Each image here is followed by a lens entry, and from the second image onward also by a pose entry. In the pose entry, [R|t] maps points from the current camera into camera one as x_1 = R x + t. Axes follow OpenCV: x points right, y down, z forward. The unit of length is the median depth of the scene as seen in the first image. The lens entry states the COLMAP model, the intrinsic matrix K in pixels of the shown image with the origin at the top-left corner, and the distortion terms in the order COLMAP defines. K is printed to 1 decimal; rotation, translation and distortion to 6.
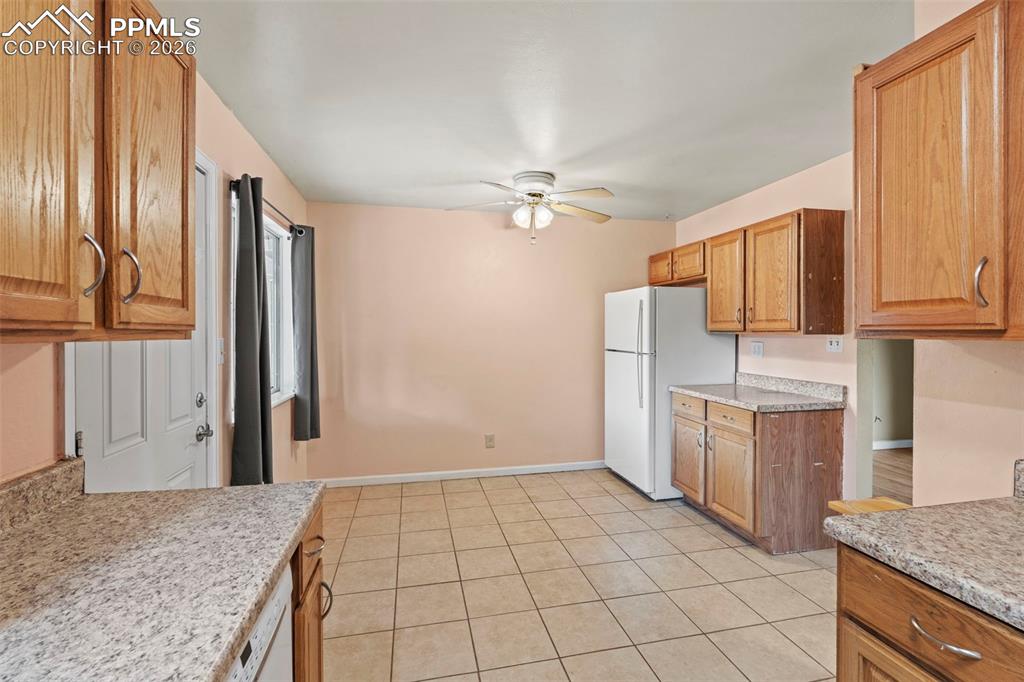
lens RADIAL K [[454.7, 0, 510.2], [0, 454.7, 334.8], [0, 0, 1]] dist [-0.003990, 0.000044]
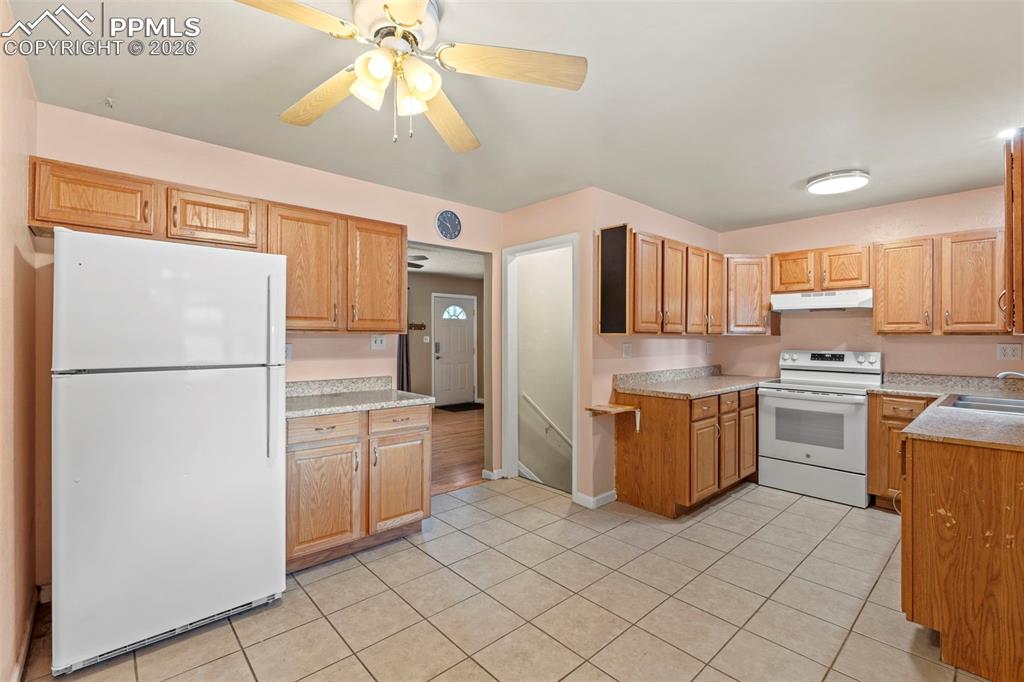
lens RADIAL K [[454.7, 0, 513.7], [0, 454.7, 335.2], [0, 0, 1]] dist [-0.003990, 0.000044]
pose [[-0.501722, 0.002794, 0.865024, -0.604343], [0.003996, 0.999992, -0.000912, 0.005734], [-0.865019, 0.002999, -0.501729, 1.619292]]
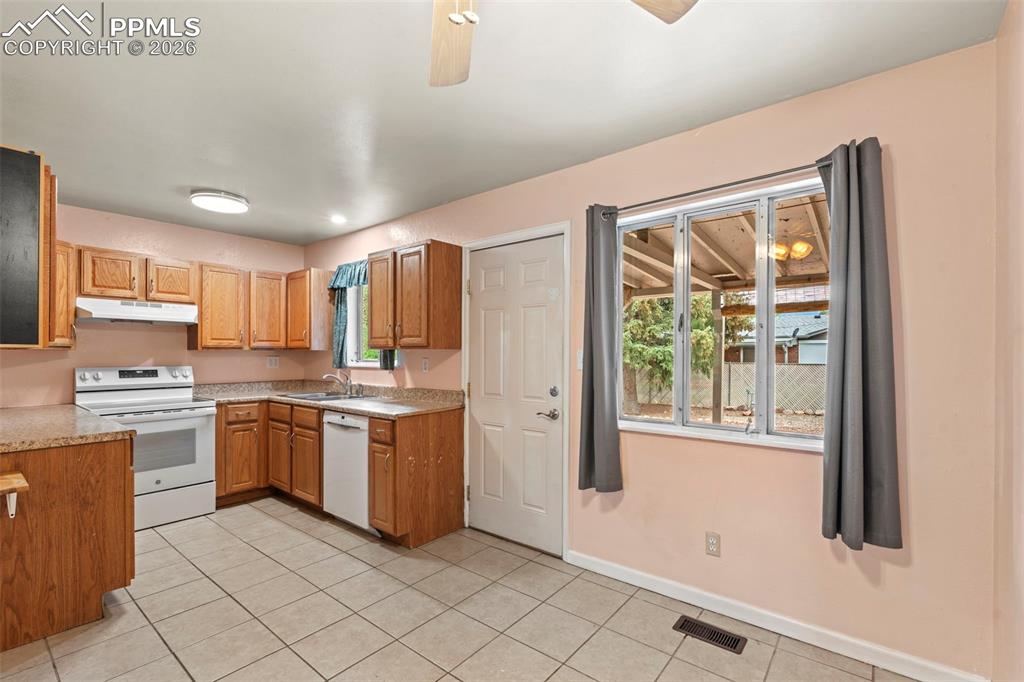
lens RADIAL K [[454.7, 0, 515.2], [0, 454.7, 355.4], [0, 0, 1]] dist [-0.003990, 0.000044]
pose [[-0.781974, 0.005244, -0.623289, 0.285734], [-0.002530, 0.999930, 0.011586, 0.007402], [0.623306, 0.010637, -0.781906, 1.773216]]
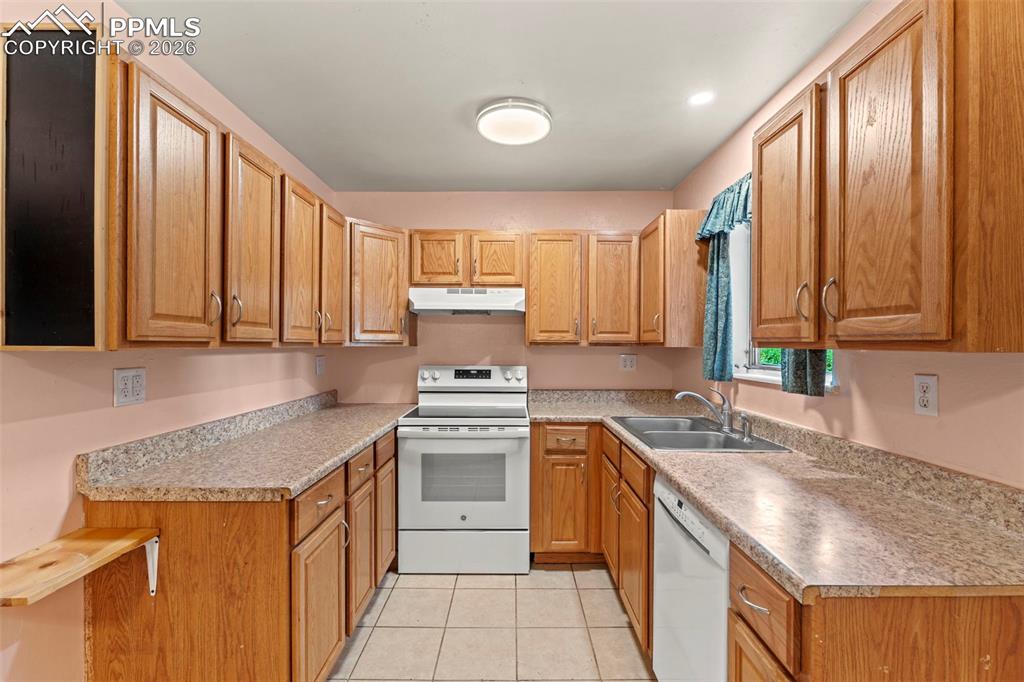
lens RADIAL K [[454.7, 0, 510.2], [0, 454.7, 346.9], [0, 0, 1]] dist [-0.003990, 0.000044]
pose [[-0.975411, -0.001420, 0.220391, -0.091058], [0.001362, 0.999921, 0.012469, -0.004681], [-0.220391, 0.012462, -0.975332, 0.976791]]
